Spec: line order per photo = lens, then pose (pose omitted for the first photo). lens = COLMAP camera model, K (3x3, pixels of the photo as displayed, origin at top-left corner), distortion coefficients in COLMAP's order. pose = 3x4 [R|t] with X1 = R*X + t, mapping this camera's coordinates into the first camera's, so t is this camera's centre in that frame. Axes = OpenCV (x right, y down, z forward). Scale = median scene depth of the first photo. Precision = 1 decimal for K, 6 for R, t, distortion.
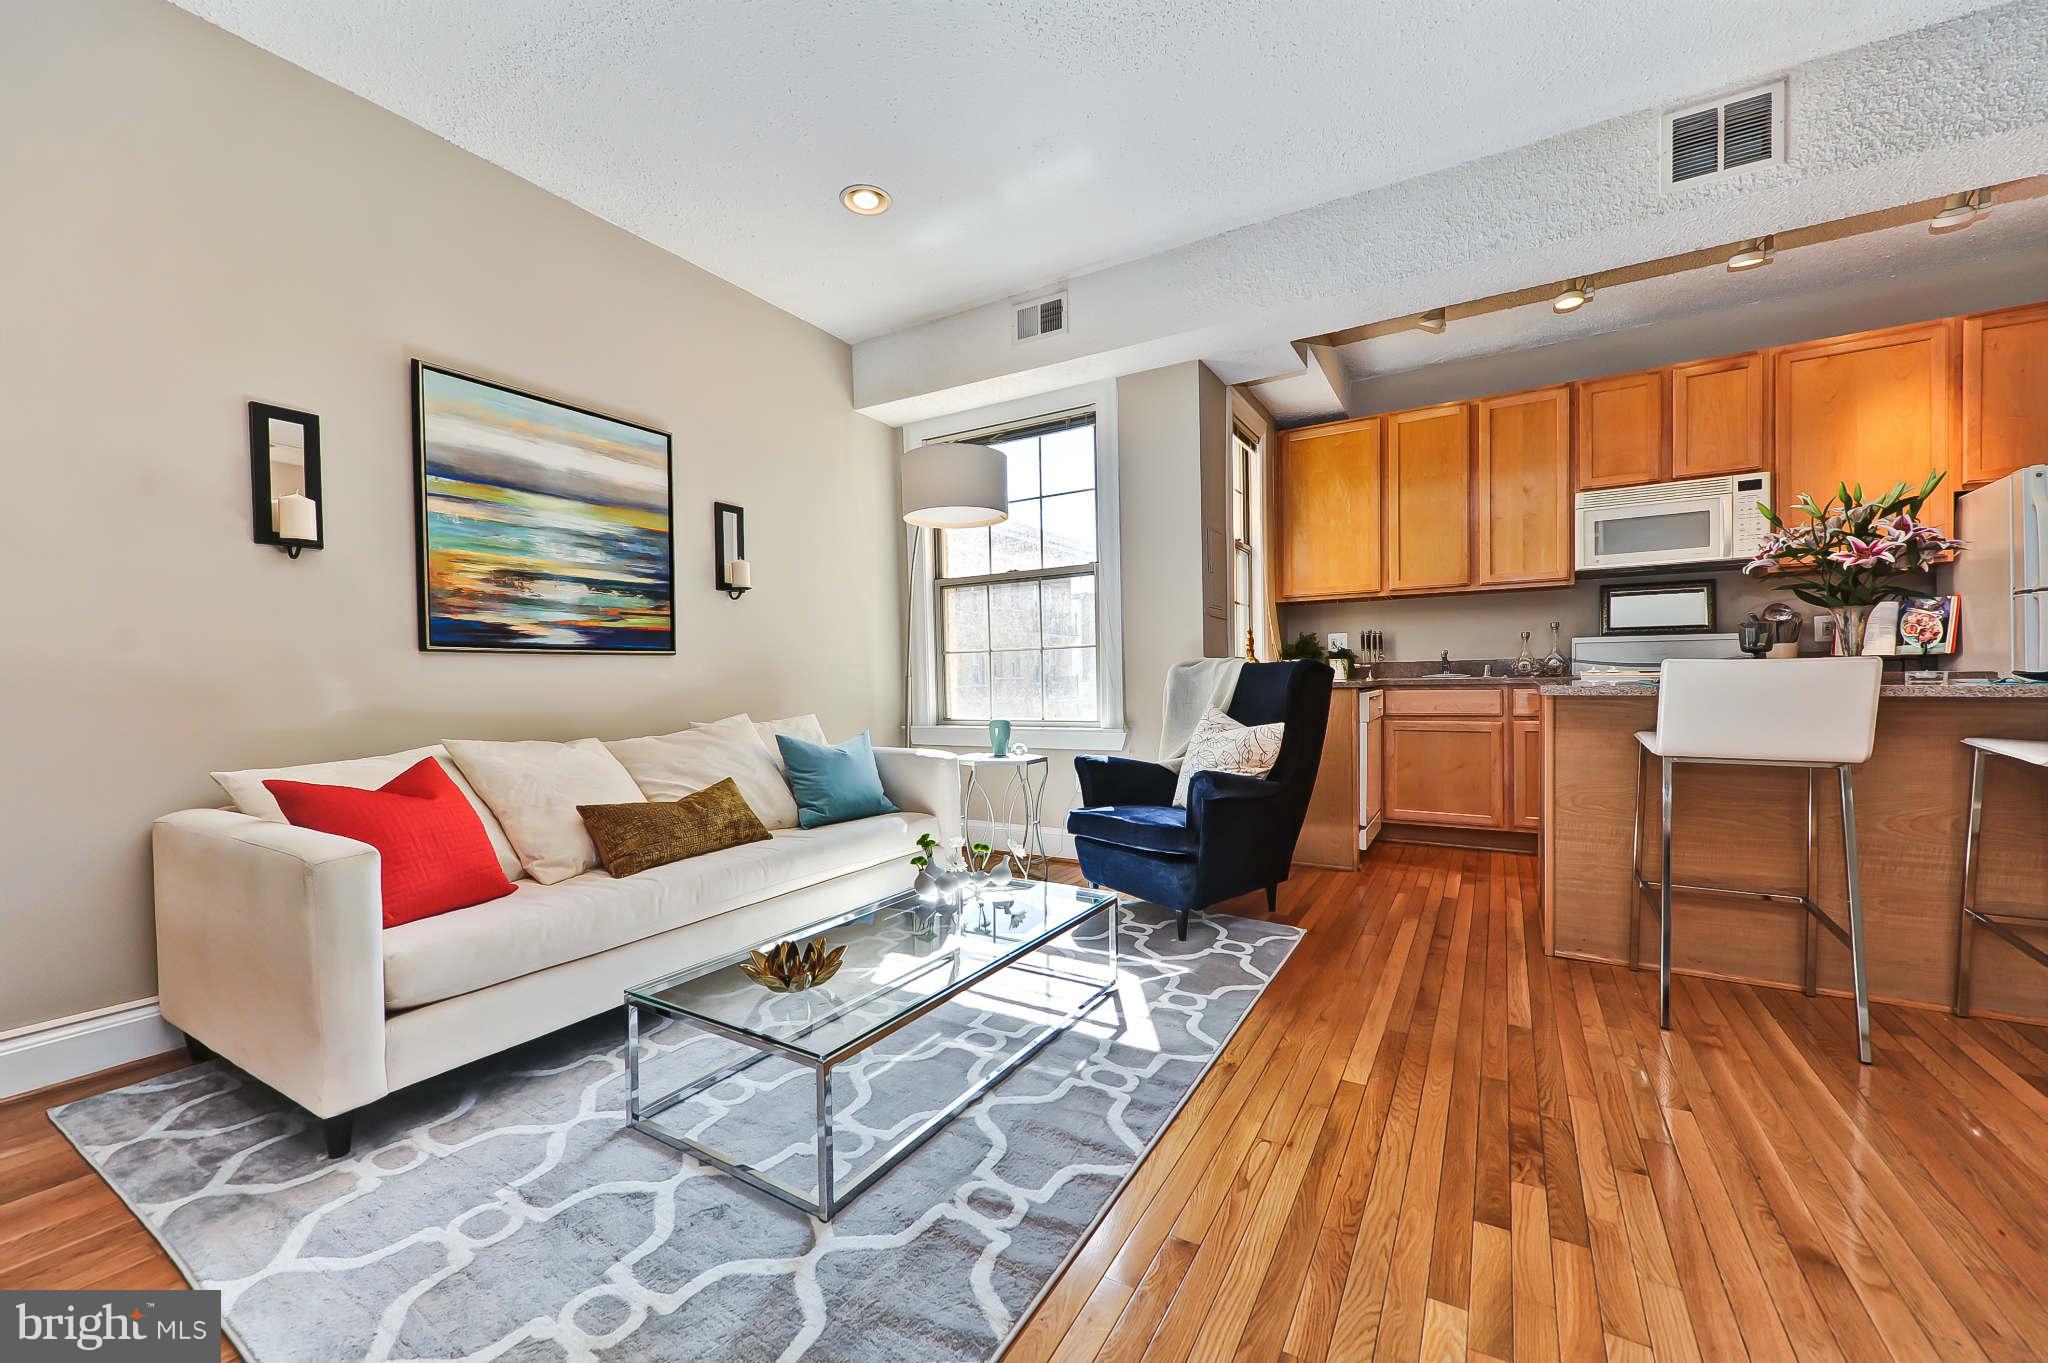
lens RADIAL K [[804.7, 0, 1022.5], [0, 804.7, 694.7], [0, 0, 1]] dist [0.003167, -0.000695]
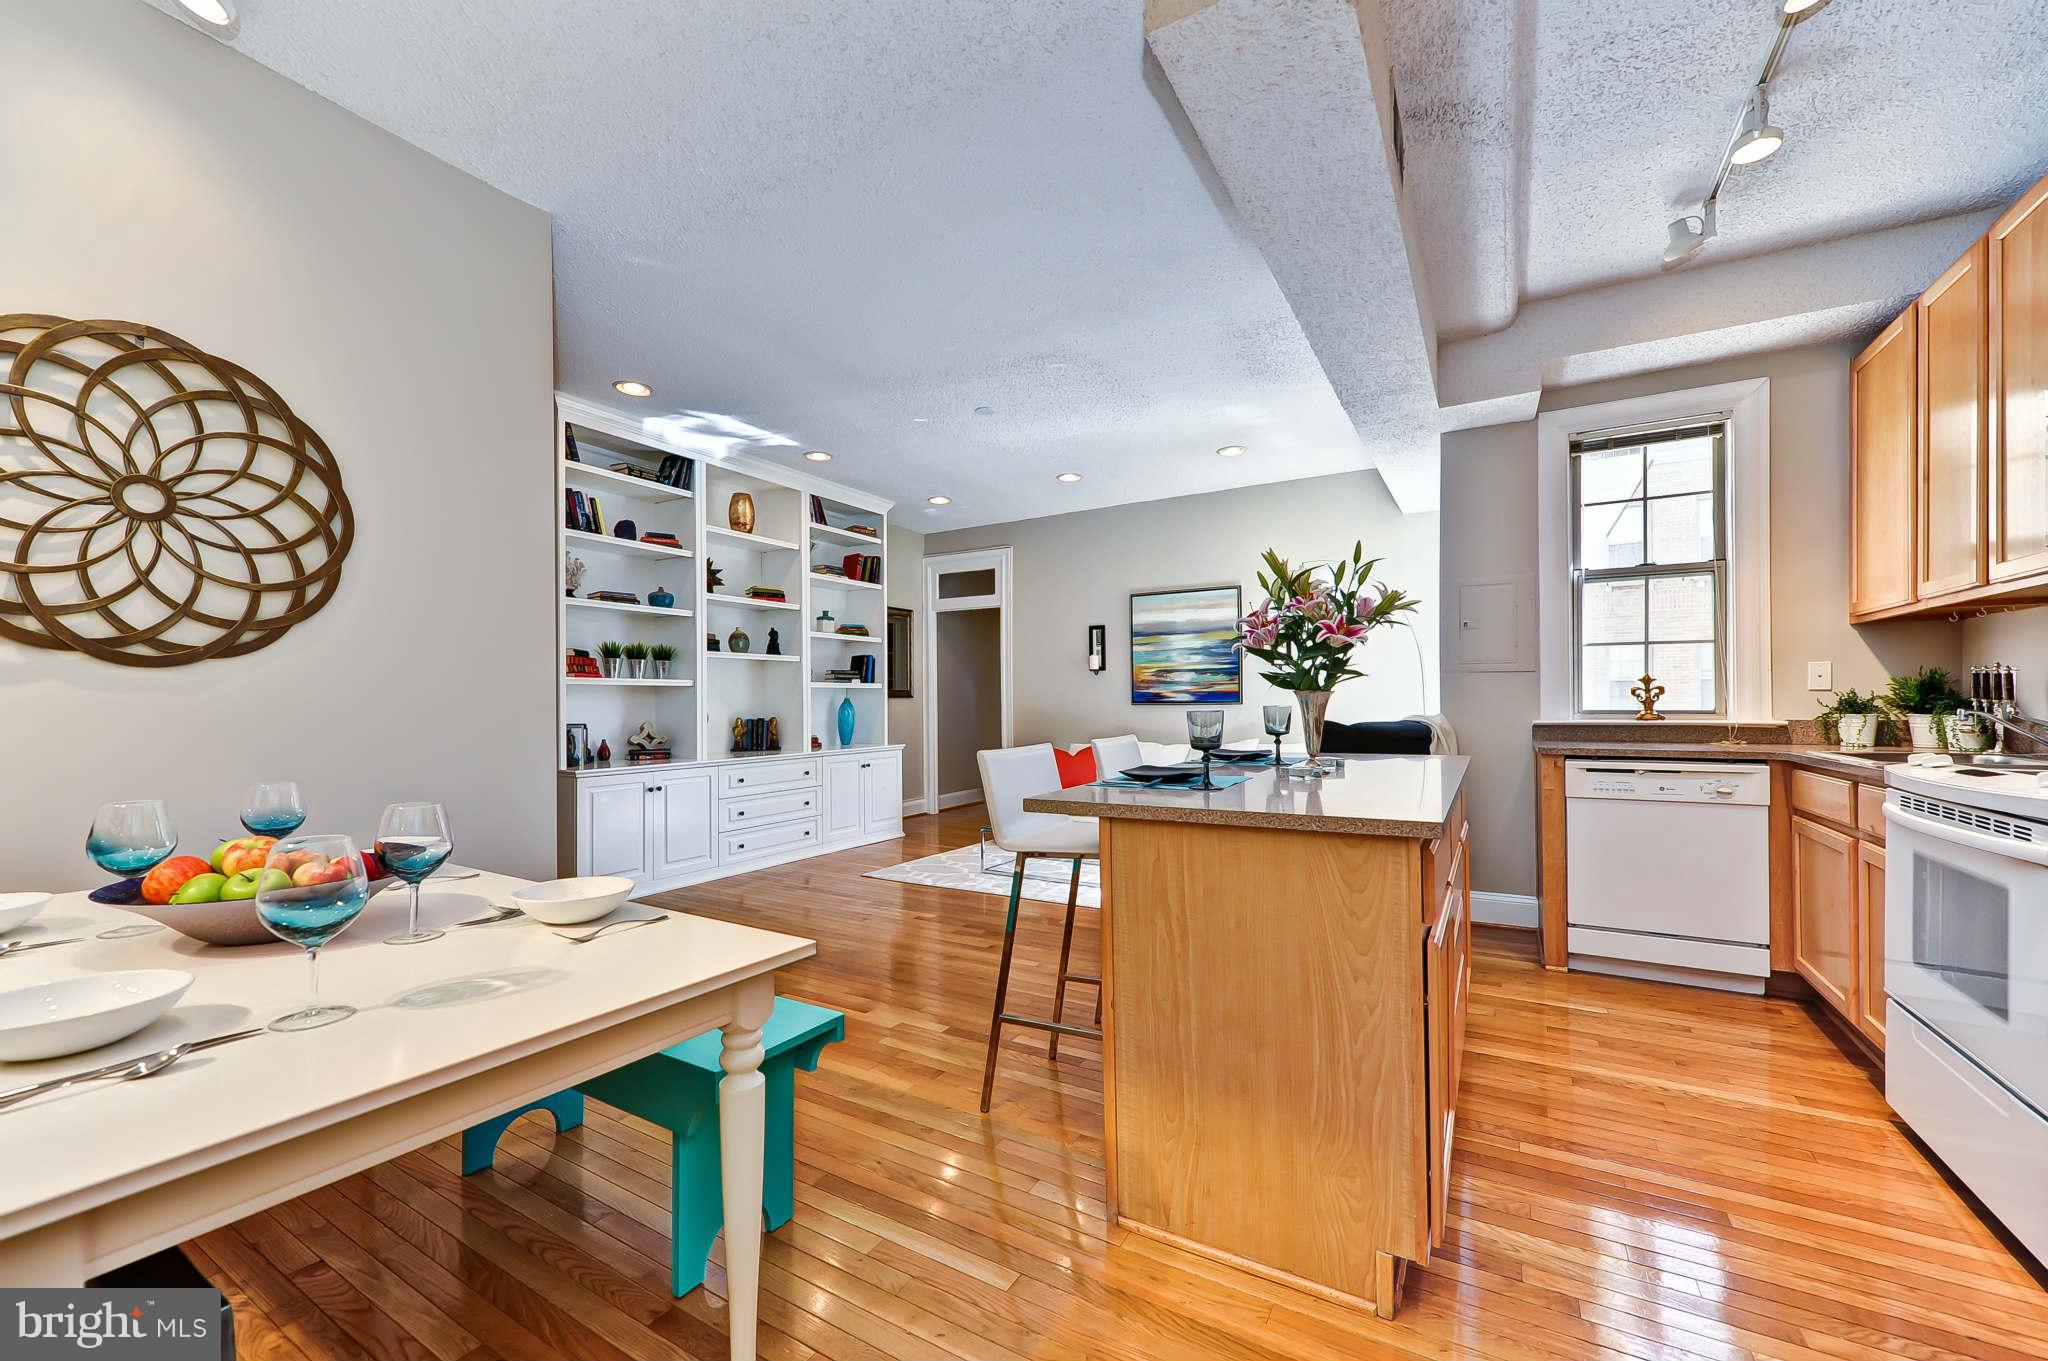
lens RADIAL K [[801.4, 0, 1019.7], [0, 801.4, 701.9], [0, 0, 1]] dist [0.003086, -0.000558]
pose [[-0.004163, 0.016866, -0.999849, 1.355756], [-0.013633, 0.999764, 0.016921, -0.075533], [0.999898, 0.013701, -0.003932, 0.472488]]
